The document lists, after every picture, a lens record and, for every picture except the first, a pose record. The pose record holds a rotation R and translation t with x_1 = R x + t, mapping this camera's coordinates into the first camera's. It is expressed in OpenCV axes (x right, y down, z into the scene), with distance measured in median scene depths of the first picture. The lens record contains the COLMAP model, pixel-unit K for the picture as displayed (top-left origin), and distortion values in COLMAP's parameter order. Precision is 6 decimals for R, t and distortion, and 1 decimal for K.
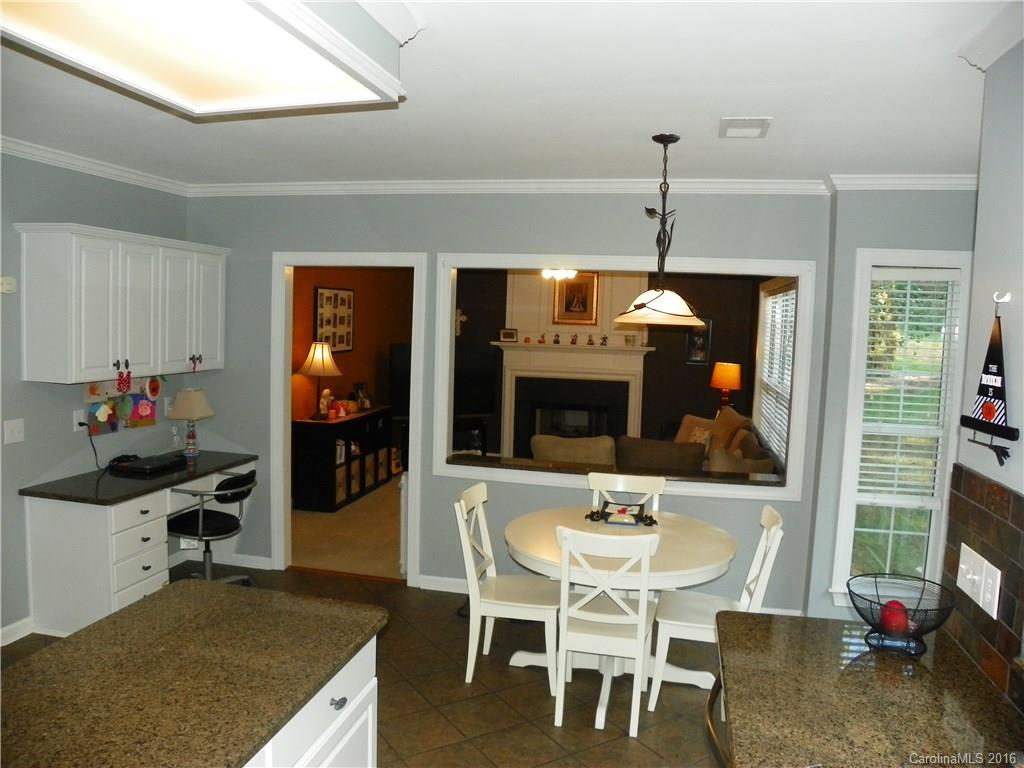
lens RADIAL K [[770.1, 0, 506.5], [0, 770.1, 390.2], [0, 0, 1]] dist [-0.142501, 0.080155]
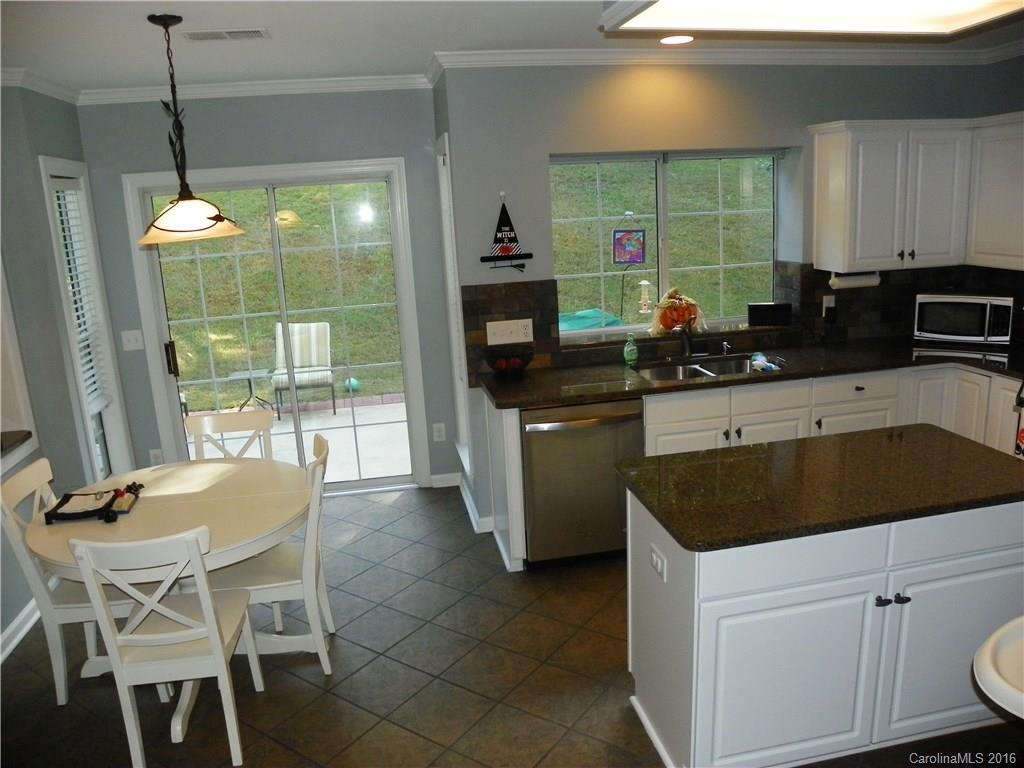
lens RADIAL K [[770.1, 0, 518.8], [0, 770.1, 378.1], [0, 0, 1]] dist [-0.142501, 0.080155]
pose [[-0.390238, -0.222448, 0.893438, -0.323846], [0.126939, 0.948109, 0.291505, -0.060185], [-0.911922, 0.227169, -0.341751, 0.424828]]
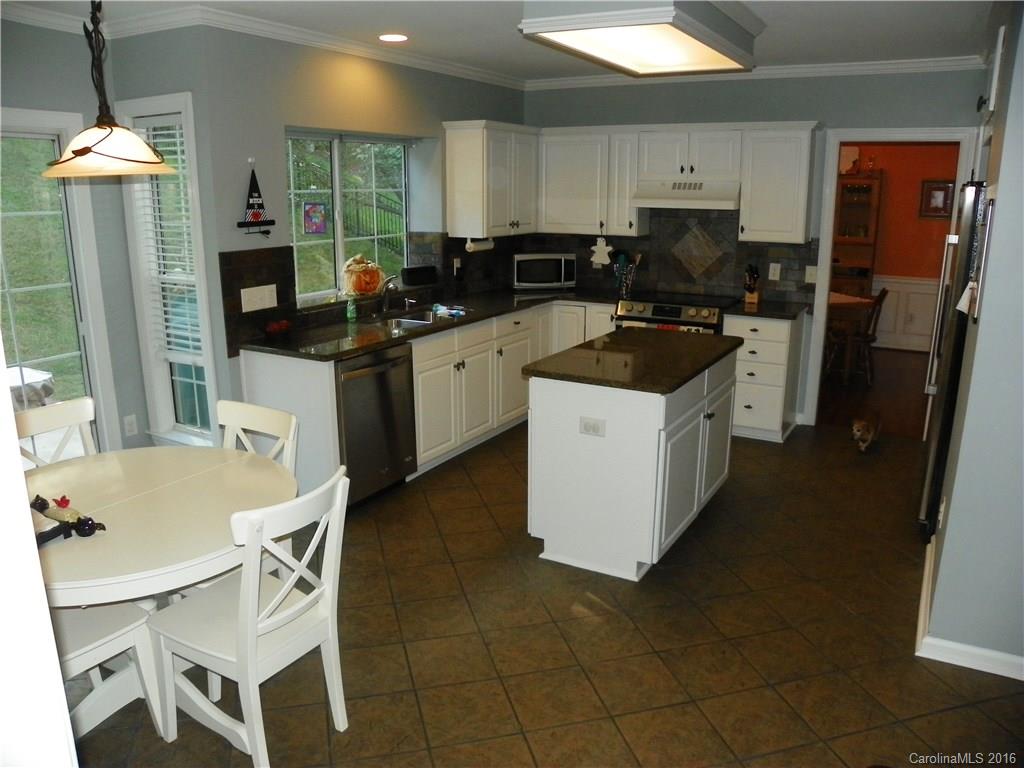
lens RADIAL K [[770.1, 0, 512.3], [0, 770.1, 377.6], [0, 0, 1]] dist [-0.142501, 0.080155]
pose [[-0.951770, -0.111399, 0.285873, -0.164693], [-0.008965, 0.941455, 0.337018, -0.063178], [-0.306680, 0.318201, -0.897048, 0.674451]]
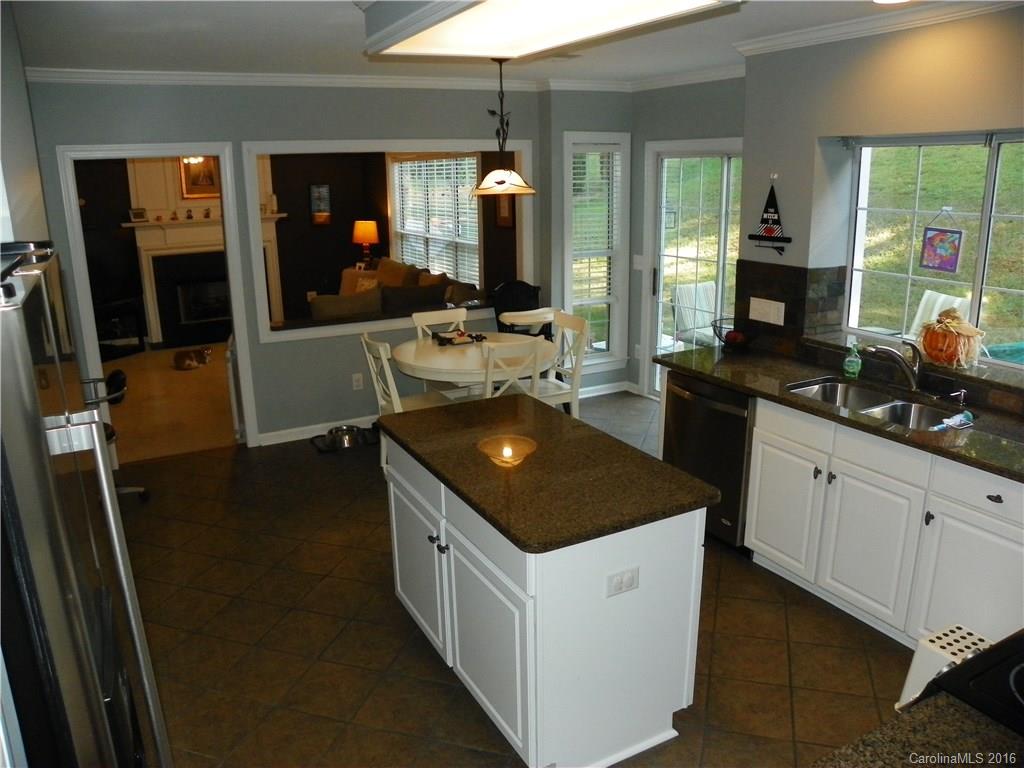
lens RADIAL K [[770.1, 0, 507.8], [0, 770.1, 375.8], [0, 0, 1]] dist [-0.142501, 0.080155]
pose [[0.756716, -0.208267, 0.619682, -0.320210], [0.101838, 0.973879, 0.202950, -0.019598], [-0.645763, -0.090468, 0.758159, -0.046864]]
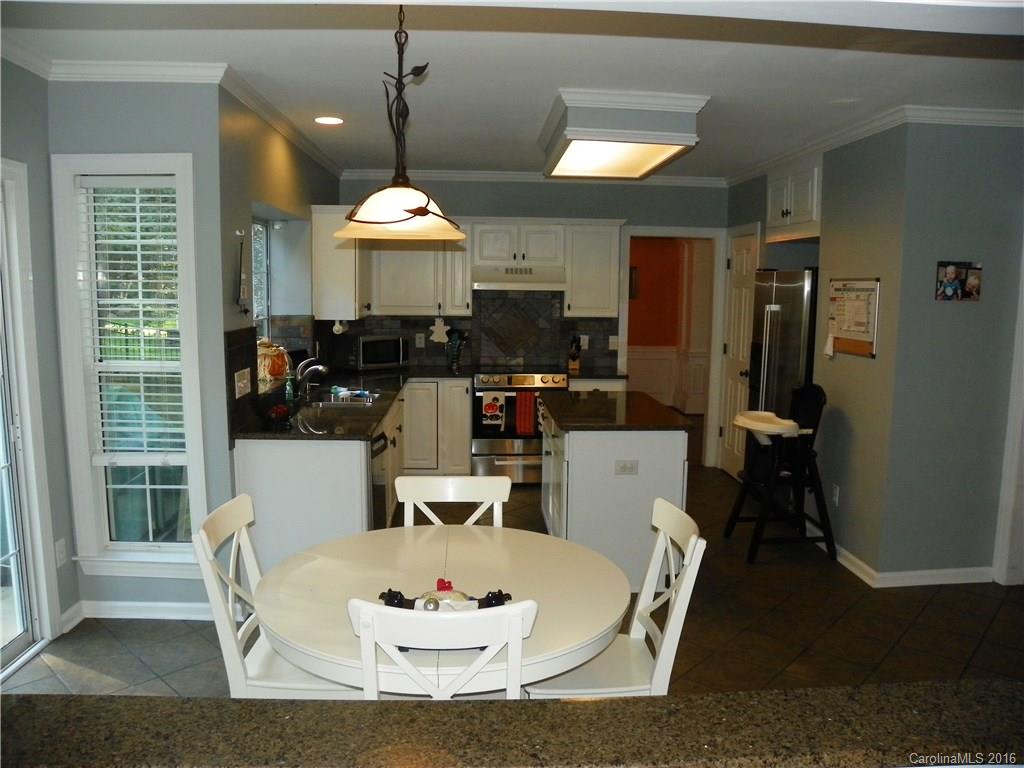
lens RADIAL K [[770.1, 0, 518.1], [0, 770.1, 388.3], [0, 0, 1]] dist [-0.142501, 0.080155]
pose [[-0.960571, -0.013537, -0.277705, 0.122332], [-0.075463, 0.974015, 0.213543, -0.048073], [0.267598, 0.226080, -0.936632, 0.730469]]
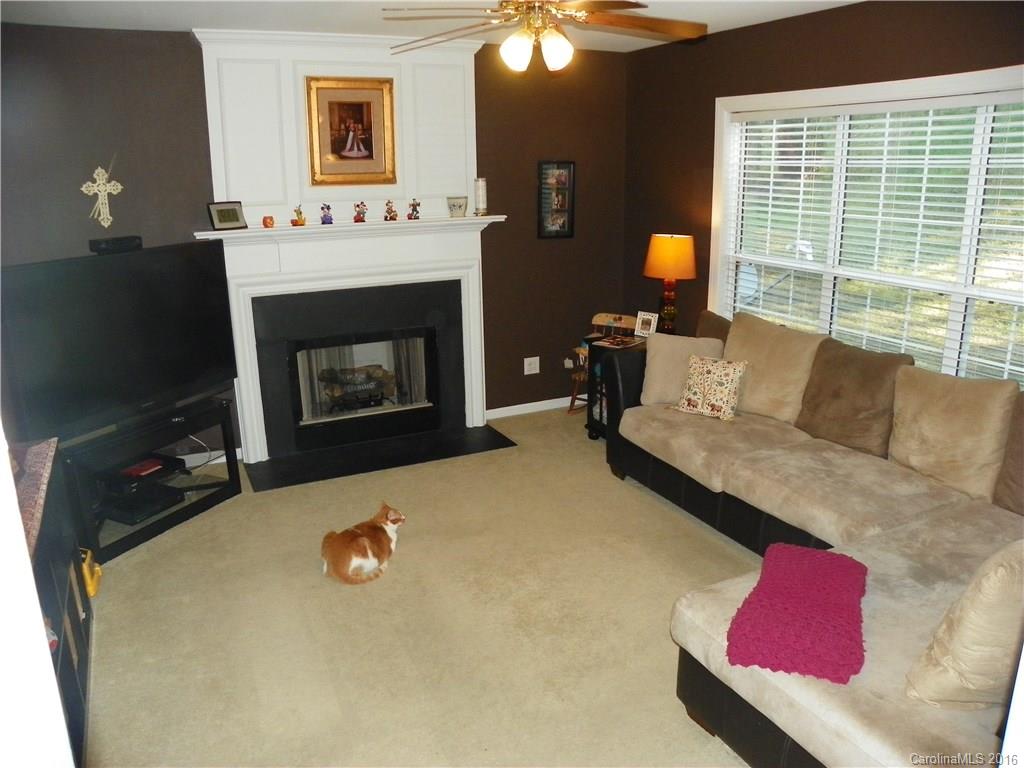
lens RADIAL K [[770.1, 0, 508.5], [0, 770.1, 386.1], [0, 0, 1]] dist [-0.142501, 0.080155]
pose [[0.792662, -0.203759, 0.574603, -0.179618], [0.095207, 0.972304, 0.213449, -0.060421], [-0.602181, -0.114486, 0.790108, 0.599662]]
